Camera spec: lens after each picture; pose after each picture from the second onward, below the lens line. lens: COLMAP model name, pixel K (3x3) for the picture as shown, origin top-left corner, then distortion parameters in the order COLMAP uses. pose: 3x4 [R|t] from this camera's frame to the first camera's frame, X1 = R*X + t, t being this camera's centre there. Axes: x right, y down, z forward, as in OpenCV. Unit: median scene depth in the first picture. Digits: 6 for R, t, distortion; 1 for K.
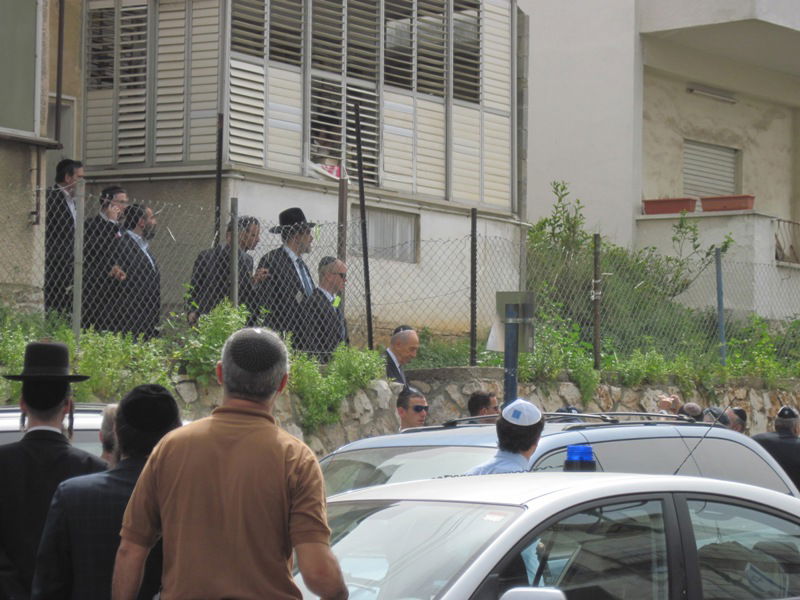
lens RADIAL K [[3214.4, 0, 400.0], [0, 3214.4, 300.0], [0, 0, 1]] dist [0.001445, -2.508417]
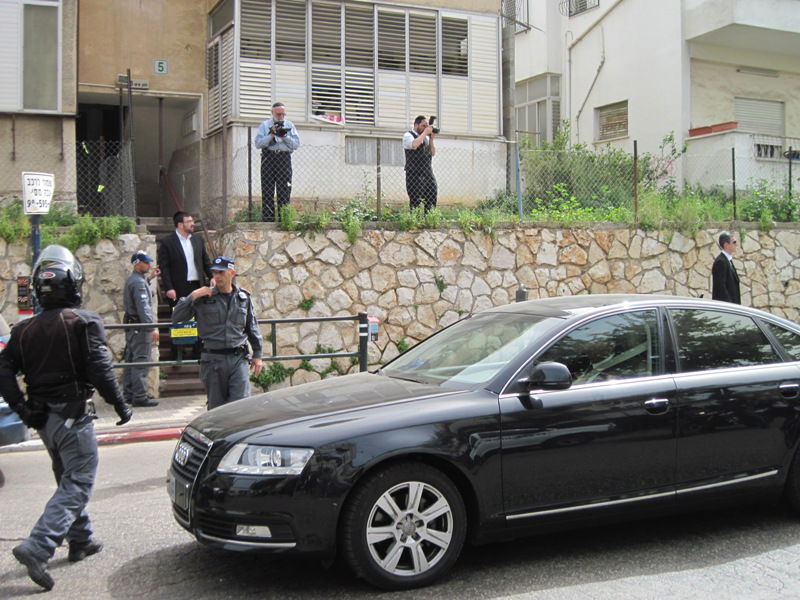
lens RADIAL K [[1031.3, 0, 400.0], [0, 1031.3, 300.0], [0, 0, 1]] dist [-0.147672, -0.001895]
pose [[0.834873, -0.004020, -0.550427, 0.311911], [0.048388, 0.996638, 0.066115, 0.024157], [0.548311, -0.081831, 0.832261, 0.501551]]
